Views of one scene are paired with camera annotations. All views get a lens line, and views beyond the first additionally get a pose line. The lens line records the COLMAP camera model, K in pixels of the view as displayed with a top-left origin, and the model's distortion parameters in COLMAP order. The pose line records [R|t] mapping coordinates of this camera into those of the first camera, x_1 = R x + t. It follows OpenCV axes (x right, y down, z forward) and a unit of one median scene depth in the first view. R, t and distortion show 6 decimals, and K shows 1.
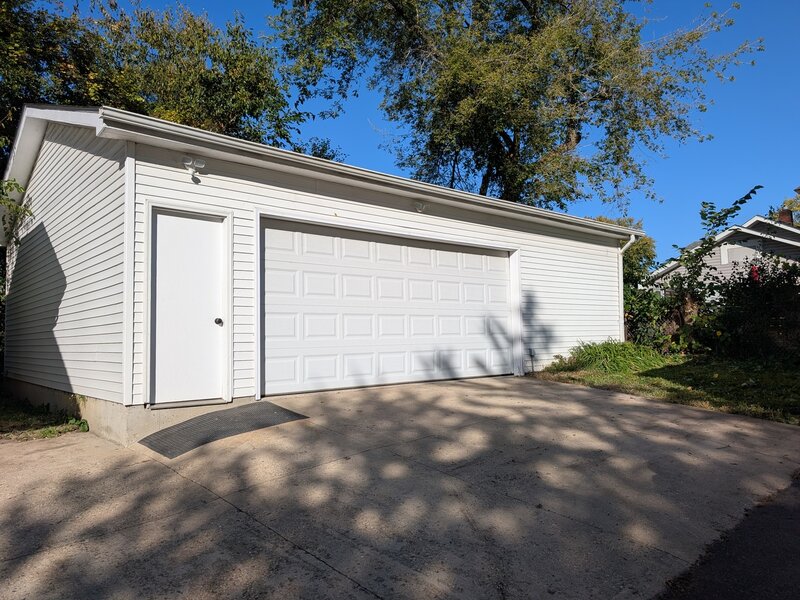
lens RADIAL K [[567.4, 0, 402.6], [0, 567.4, 303.2], [0, 0, 1]] dist [0.032595, -0.040780]
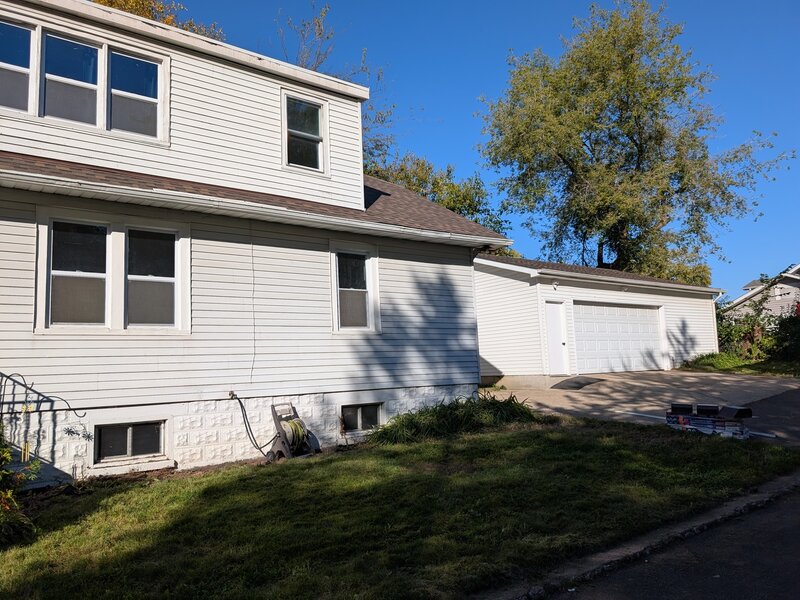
lens RADIAL K [[567.4, 0, 397.1], [0, 567.4, 300.9], [0, 0, 1]] dist [0.032595, -0.040780]
pose [[0.996382, -0.028619, -0.080026, -0.438674], [0.024011, 0.998030, -0.057966, -0.015010], [0.081527, 0.055835, 0.995106, -0.811639]]
